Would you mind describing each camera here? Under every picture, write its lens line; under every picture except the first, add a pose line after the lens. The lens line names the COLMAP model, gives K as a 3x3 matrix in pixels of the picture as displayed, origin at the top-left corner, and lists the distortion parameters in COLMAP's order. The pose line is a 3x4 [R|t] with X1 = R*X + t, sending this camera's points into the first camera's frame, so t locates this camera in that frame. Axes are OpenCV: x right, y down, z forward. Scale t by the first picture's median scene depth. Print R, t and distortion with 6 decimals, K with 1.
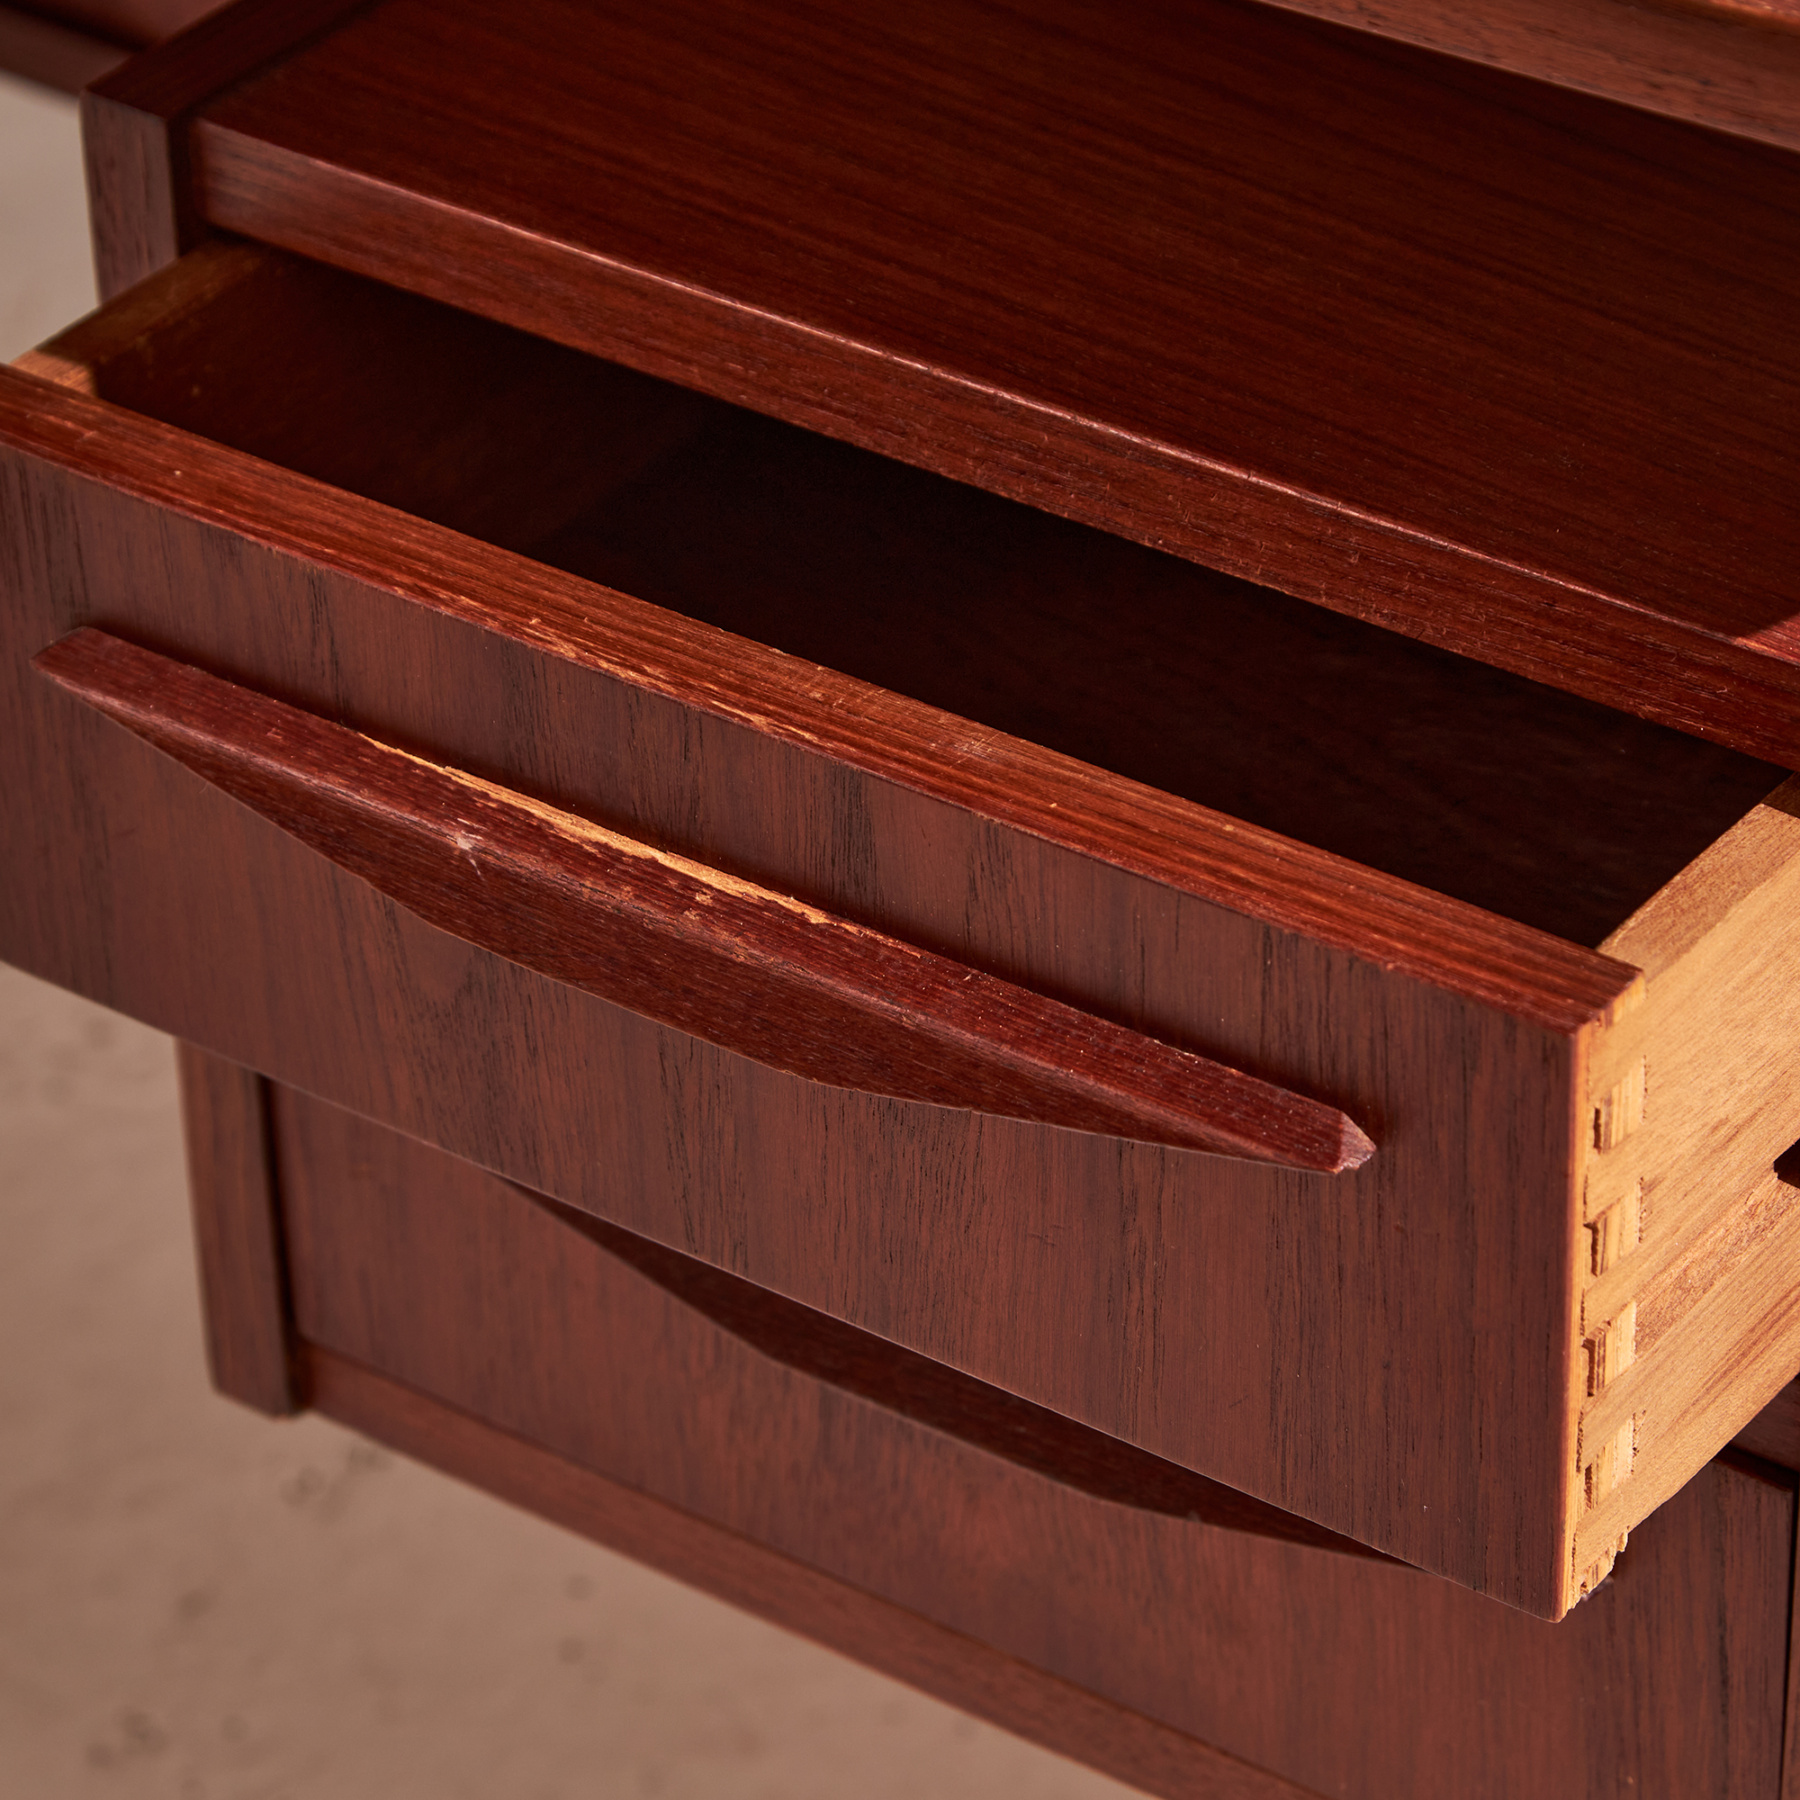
lens RADIAL K [[7133.0, 0, 900.0], [0, 7133.0, 900.0], [0, 0, 1]] dist [-0.162258, -0.104184]
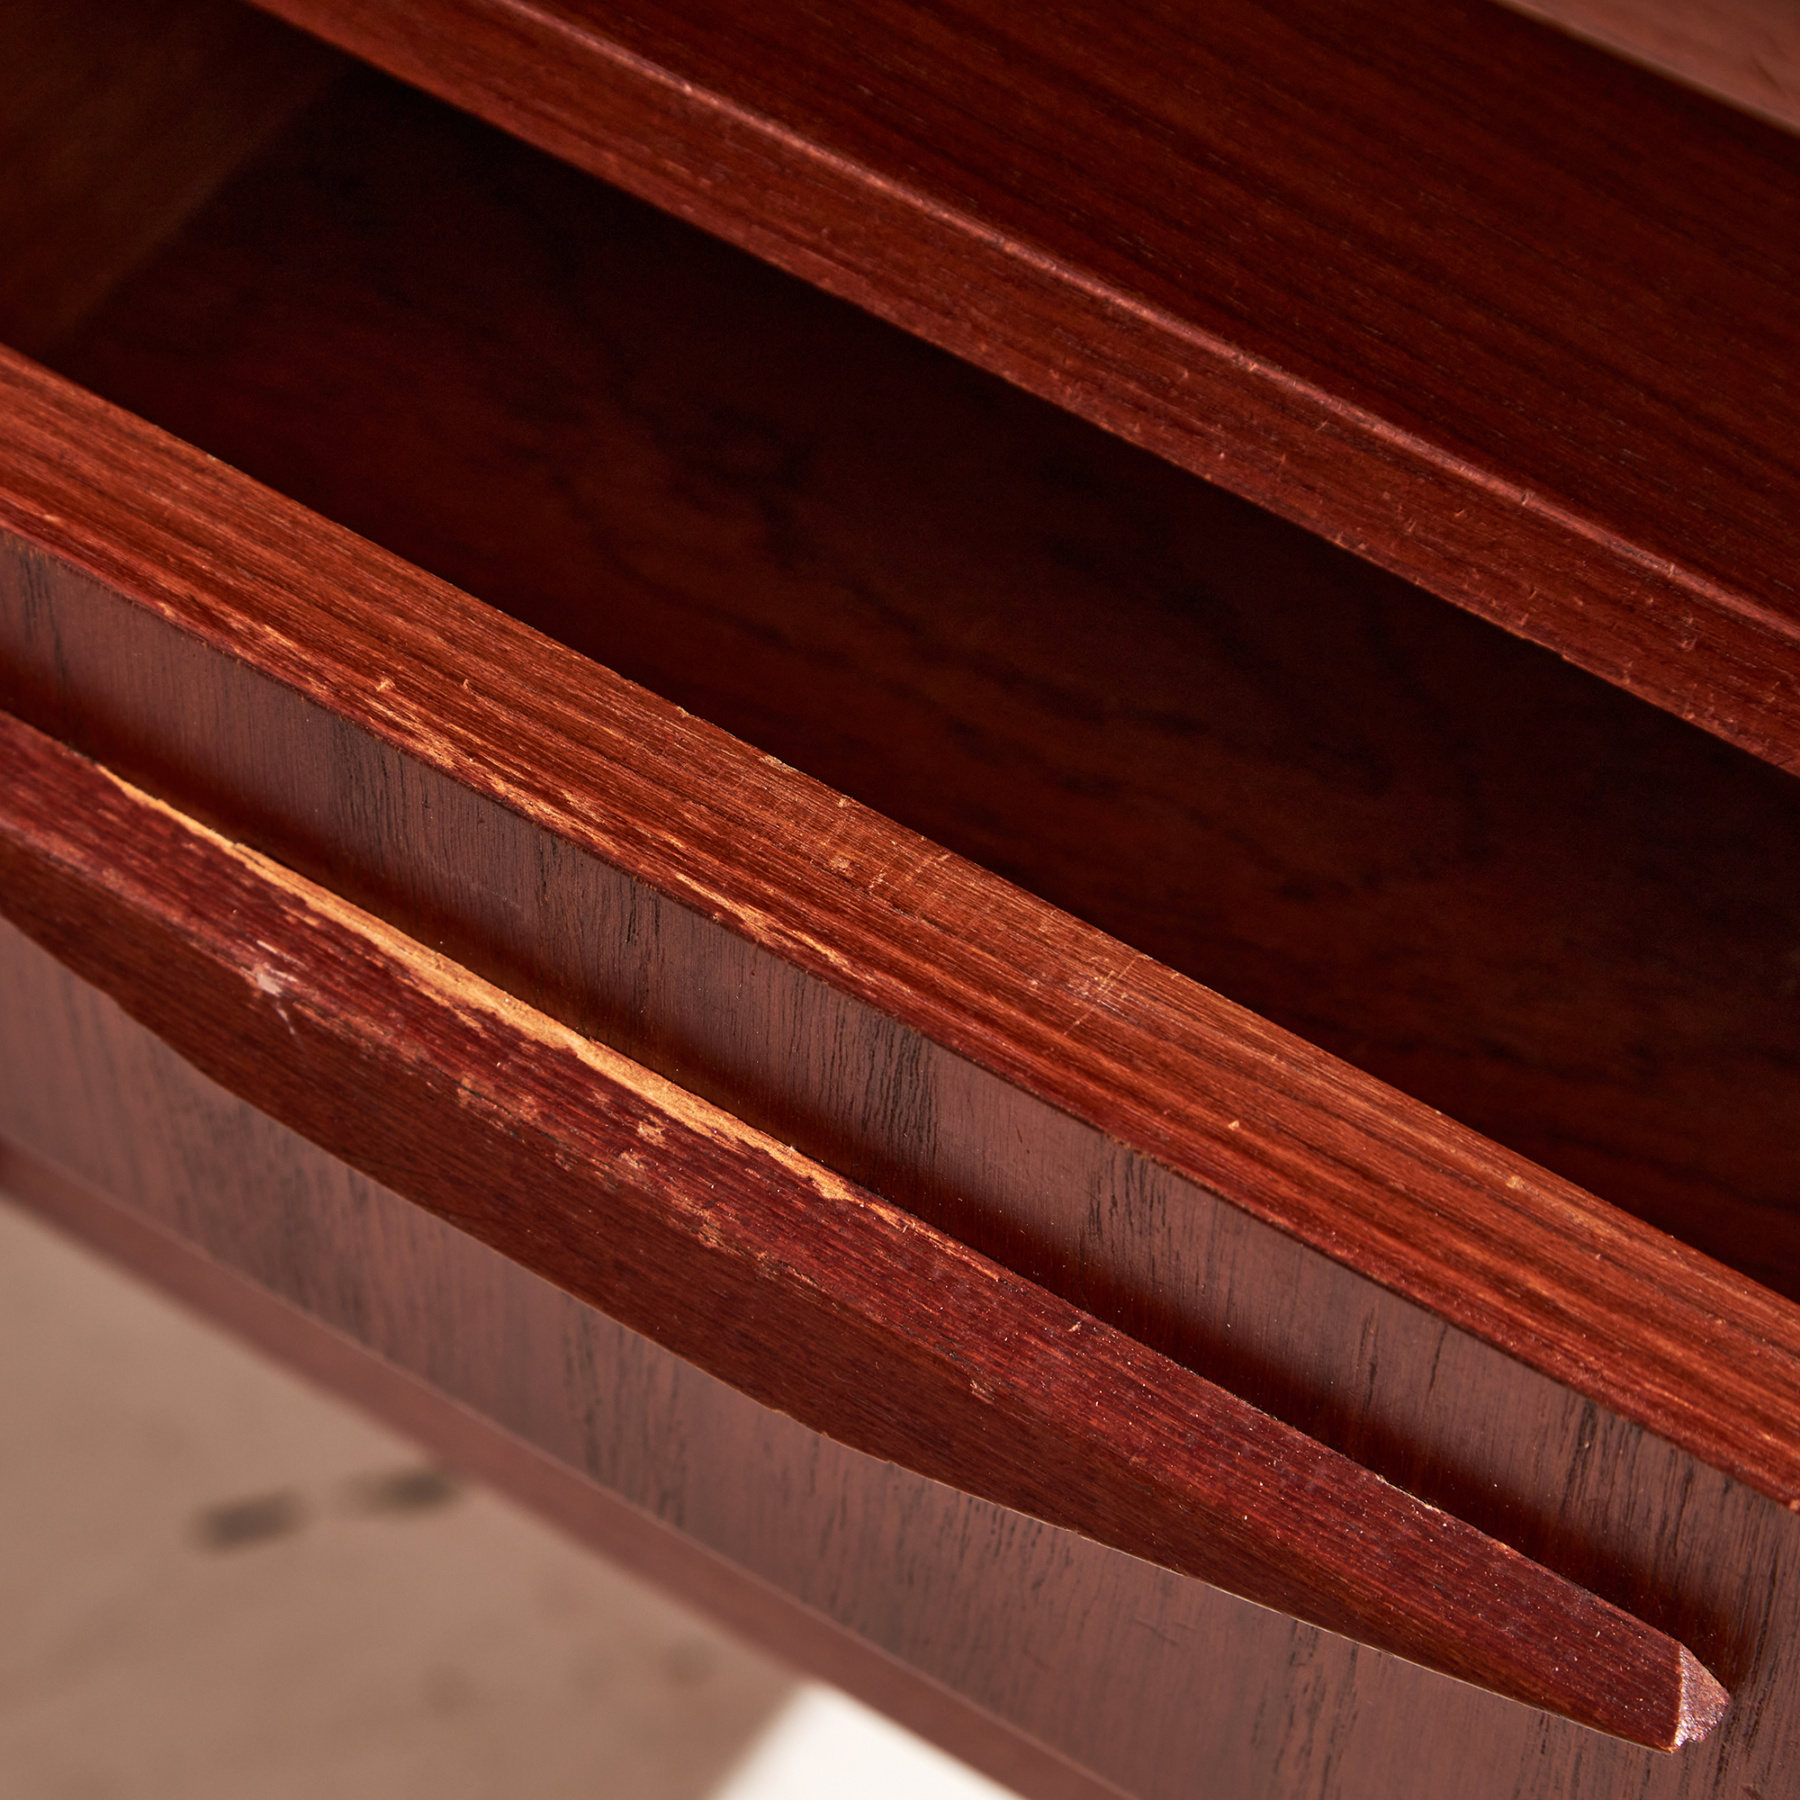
lens RADIAL K [[6886.5, 0, 679.8], [0, 6886.5, 899.1], [0, 0, 1]] dist [-0.239114, 1.267651]
pose [[0.999096, 0.004243, 0.042288, -0.051124], [-0.015993, 0.959403, 0.281584, -0.194805], [-0.039377, -0.282006, 0.958604, 0.408957]]
